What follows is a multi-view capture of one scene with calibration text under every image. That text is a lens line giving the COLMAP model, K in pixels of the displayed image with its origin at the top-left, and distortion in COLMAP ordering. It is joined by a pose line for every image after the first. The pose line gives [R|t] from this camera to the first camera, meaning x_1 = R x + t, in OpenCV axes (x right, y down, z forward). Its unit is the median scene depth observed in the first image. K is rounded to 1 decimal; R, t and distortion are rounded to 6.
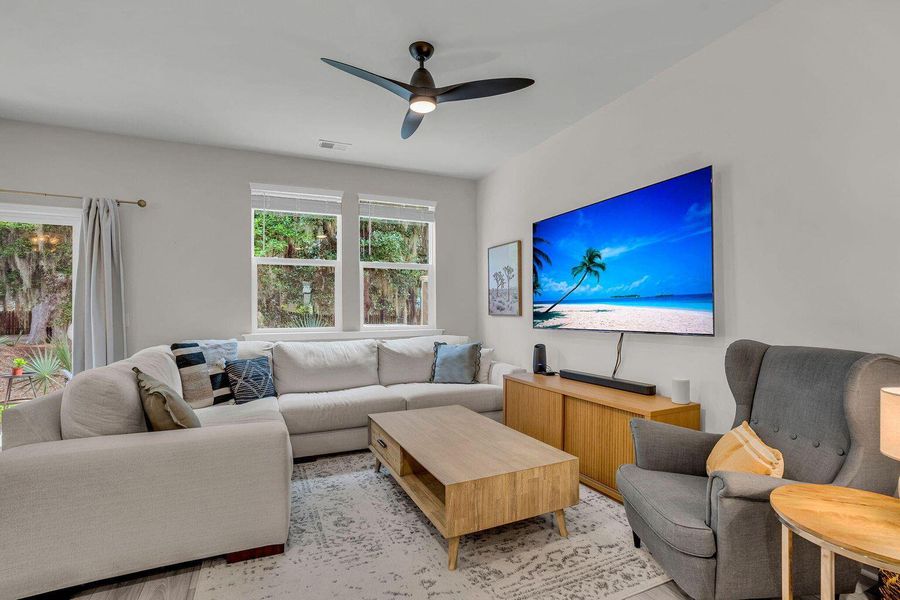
lens RADIAL K [[412.8, 0, 454.2], [0, 412.8, 302.9], [0, 0, 1]] dist [-0.047228, 0.029816]
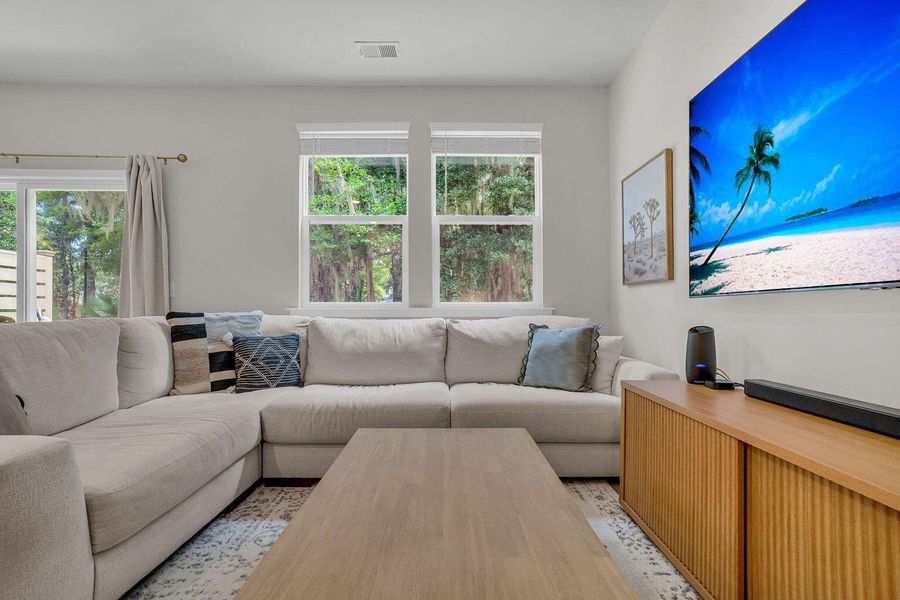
lens RADIAL K [[412.8, 0, 454.2], [0, 412.8, 302.9], [0, 0, 1]] dist [-0.047228, 0.029816]
pose [[0.910777, -0.001236, -0.412896, 0.133154], [0.004555, 0.999965, 0.007054, 0.064070], [0.412873, -0.008305, 0.910751, 0.398598]]
